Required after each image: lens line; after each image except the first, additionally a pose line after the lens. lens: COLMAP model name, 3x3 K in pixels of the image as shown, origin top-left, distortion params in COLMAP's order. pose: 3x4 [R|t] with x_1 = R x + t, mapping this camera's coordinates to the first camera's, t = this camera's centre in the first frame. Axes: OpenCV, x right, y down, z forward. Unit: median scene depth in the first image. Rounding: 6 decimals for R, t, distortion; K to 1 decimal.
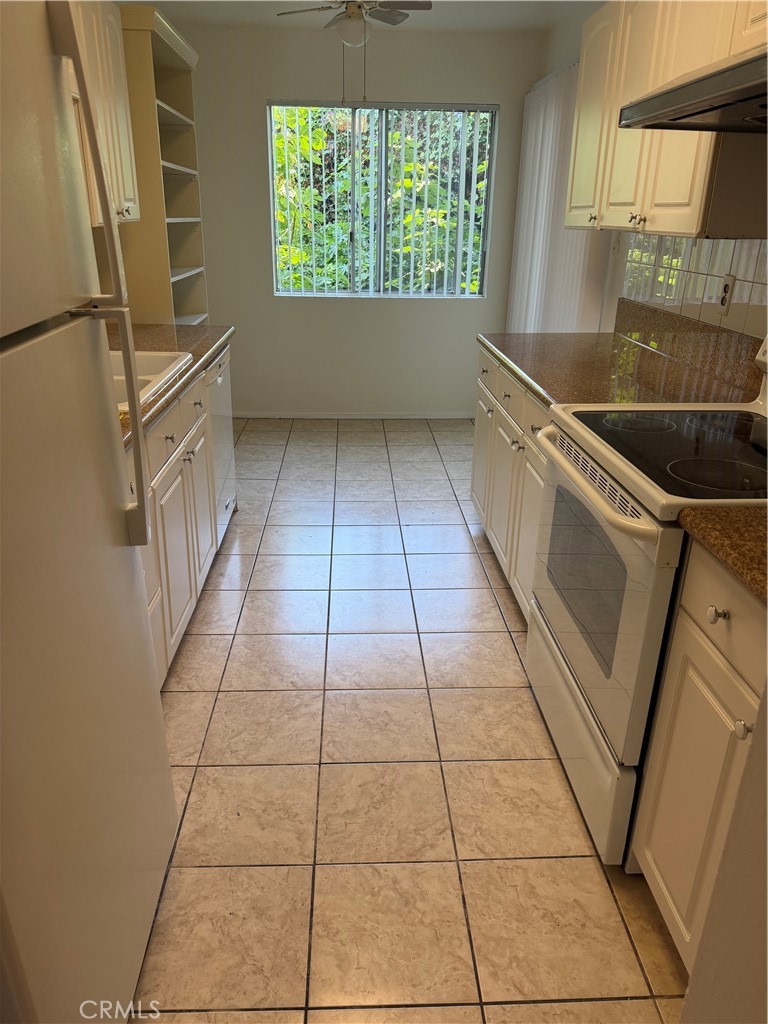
lens RADIAL K [[717.9, 0, 384.4], [0, 717.9, 514.0], [0, 0, 1]] dist [0.041043, -0.050309]
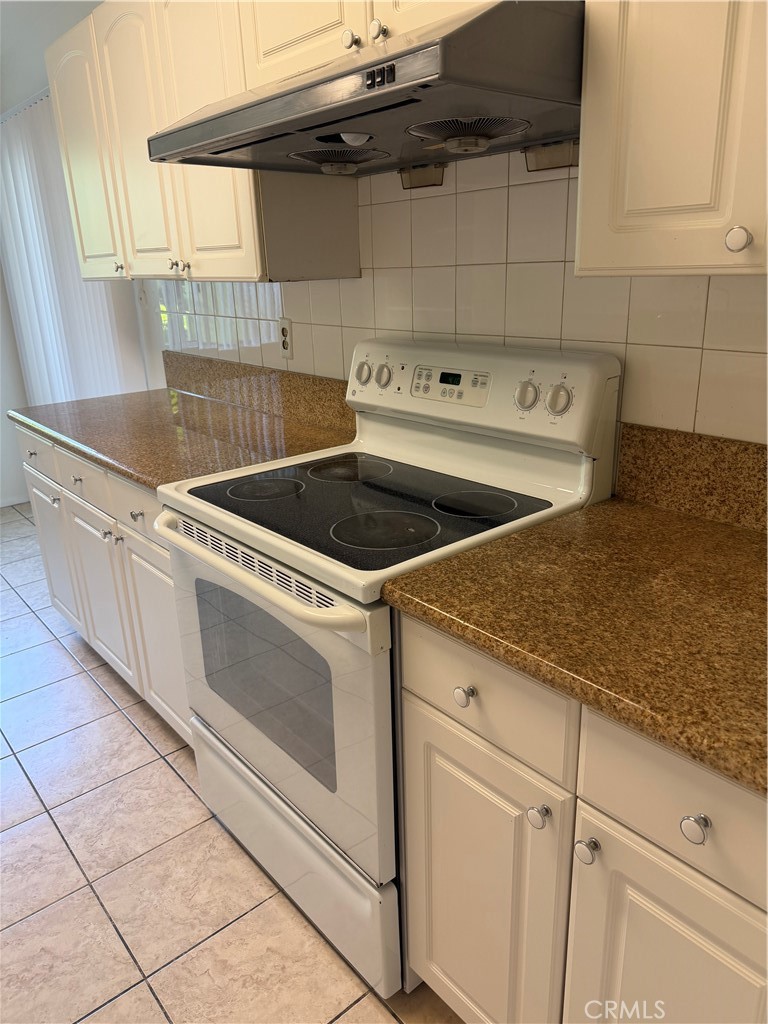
lens RADIAL K [[717.9, 0, 381.6], [0, 717.9, 516.1], [0, 0, 1]] dist [0.041043, -0.050309]
pose [[0.793058, -0.235080, 0.561957, -0.027691], [0.268019, 0.963098, 0.024646, -0.054123], [-0.547014, 0.131070, 0.826799, 0.138687]]
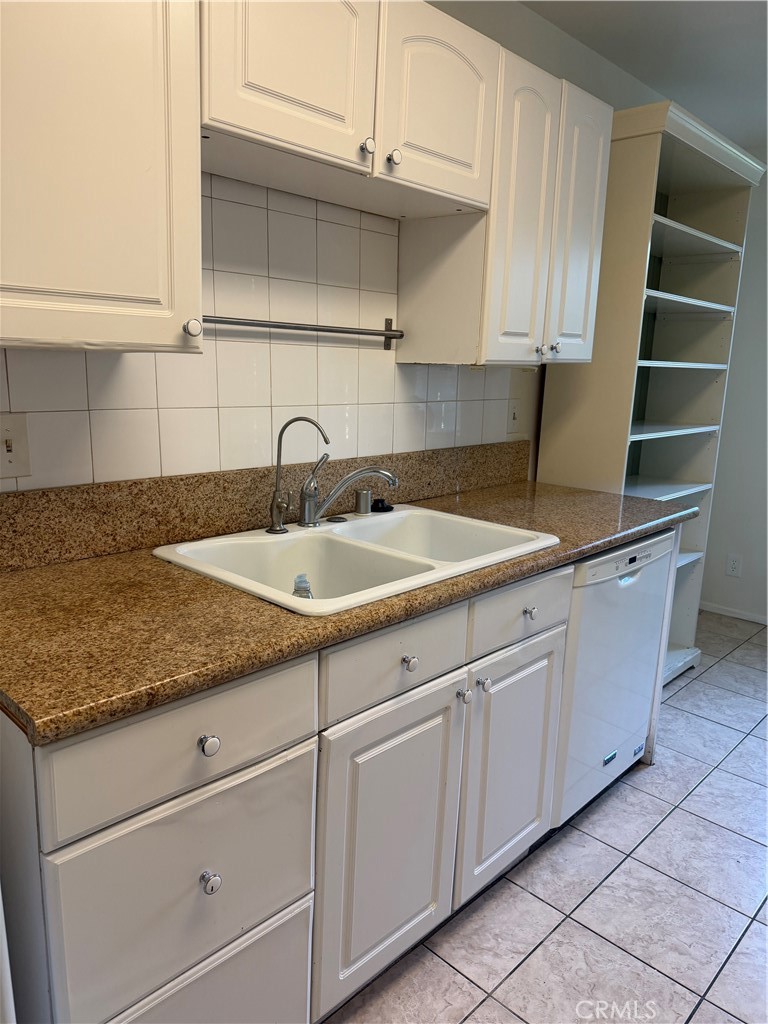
lens RADIAL K [[717.9, 0, 382.7], [0, 717.9, 522.4], [0, 0, 1]] dist [0.041043, -0.050309]
pose [[0.686114, 0.155694, -0.710639, 0.101218], [-0.290816, 0.954085, -0.071749, -0.139050], [0.666839, 0.255893, 0.699889, 0.405806]]
